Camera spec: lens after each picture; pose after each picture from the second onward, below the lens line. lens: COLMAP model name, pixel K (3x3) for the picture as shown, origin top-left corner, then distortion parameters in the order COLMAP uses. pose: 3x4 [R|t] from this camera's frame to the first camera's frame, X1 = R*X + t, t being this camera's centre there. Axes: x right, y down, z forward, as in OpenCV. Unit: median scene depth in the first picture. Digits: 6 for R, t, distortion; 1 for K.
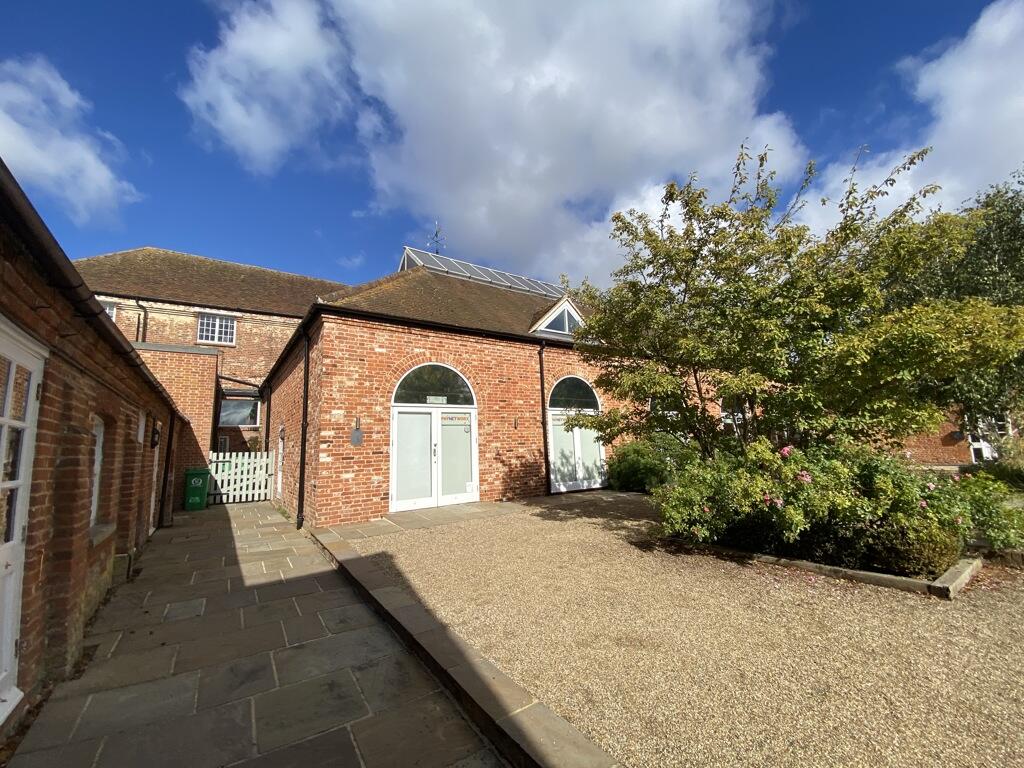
lens RADIAL K [[411.5, 0, 497.0], [0, 411.5, 384.3], [0, 0, 1]] dist [0.015682, -0.003539]
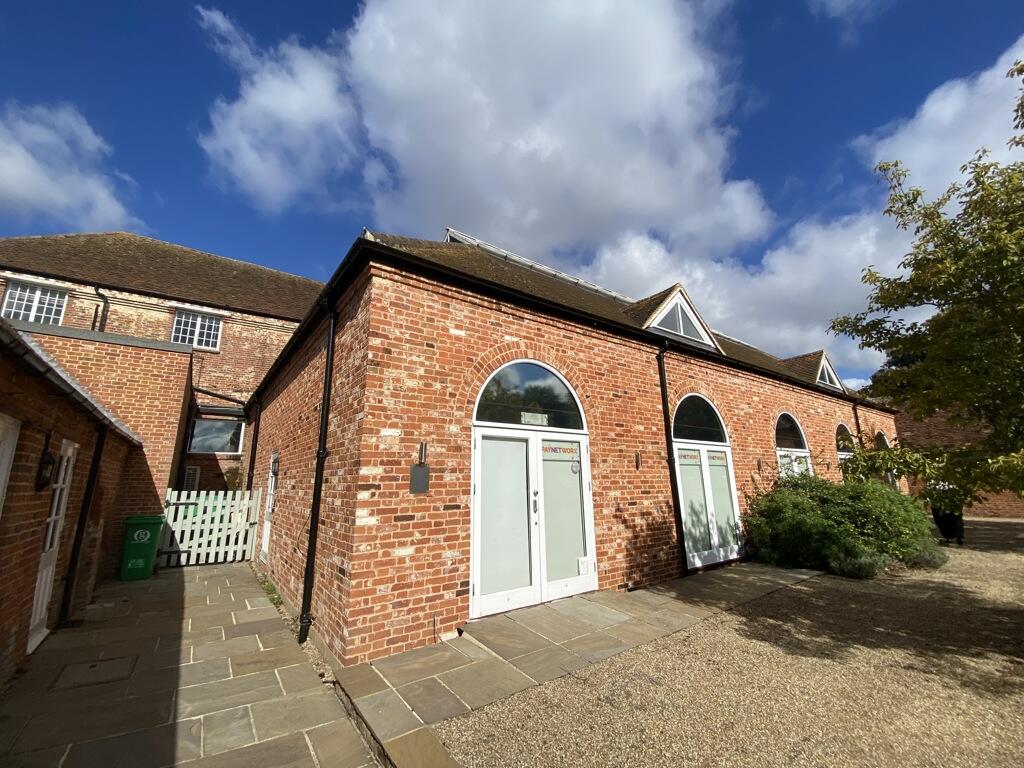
lens RADIAL K [[411.5, 0, 488.6], [0, 411.5, 382.3], [0, 0, 1]] dist [0.015682, -0.003539]
pose [[0.999517, 0.028351, 0.012714, -0.199078], [-0.027164, 0.995974, -0.085425, 0.032995], [-0.015085, 0.085038, 0.996263, 0.332598]]
